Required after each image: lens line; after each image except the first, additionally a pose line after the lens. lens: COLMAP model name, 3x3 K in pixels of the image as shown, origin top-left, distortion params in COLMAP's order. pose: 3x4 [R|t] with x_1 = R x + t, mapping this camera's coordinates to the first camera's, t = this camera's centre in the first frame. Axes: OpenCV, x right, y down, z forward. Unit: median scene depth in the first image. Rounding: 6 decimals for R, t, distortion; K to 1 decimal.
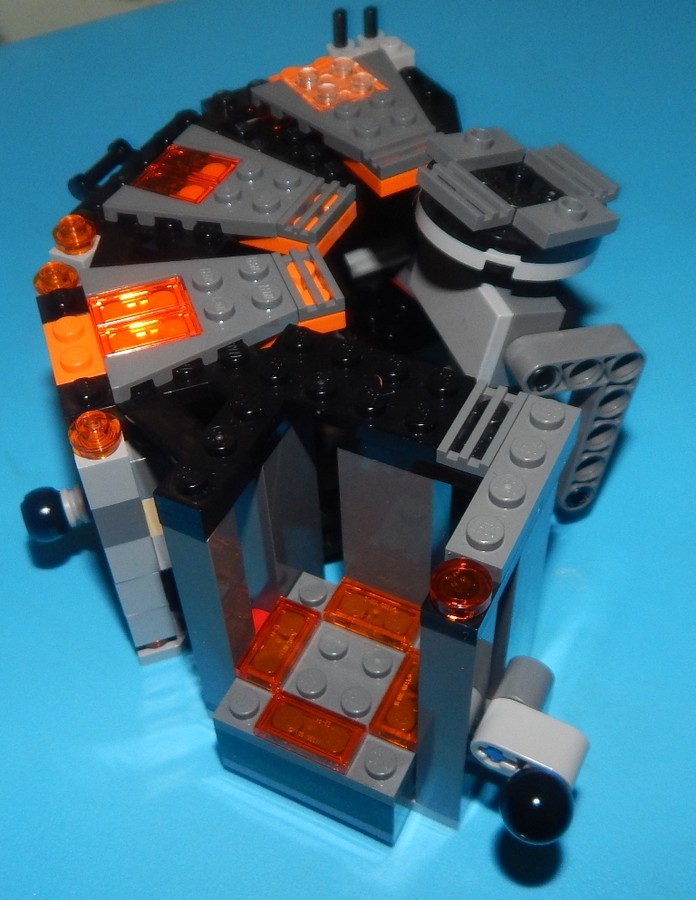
lens RADIAL K [[1051.1, 0, 348.0], [0, 1051.1, 450.0], [0, 0, 1]] dist [-0.003485, 0.030637]
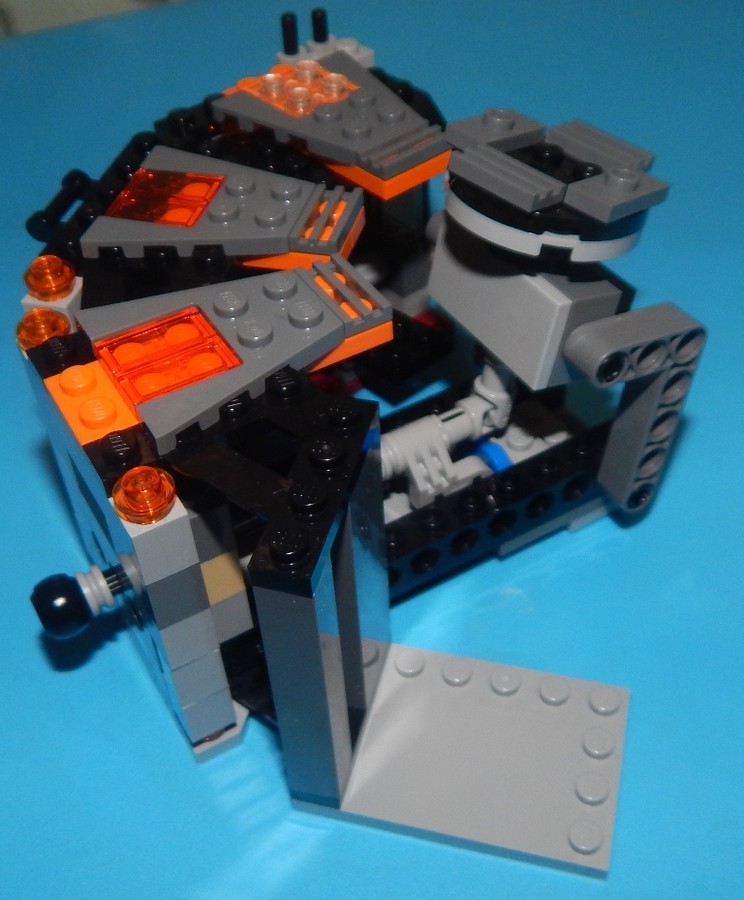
lens RADIAL K [[1069.2, 0, 373.1], [0, 1069.2, 467.9], [0, 0, 1]] dist [0.005268, -0.045223]
pose [[0.977837, -0.141785, 0.154050, -0.161657], [0.148219, 0.988467, -0.031056, 0.015424], [-0.147870, 0.053201, 0.987575, 0.107500]]
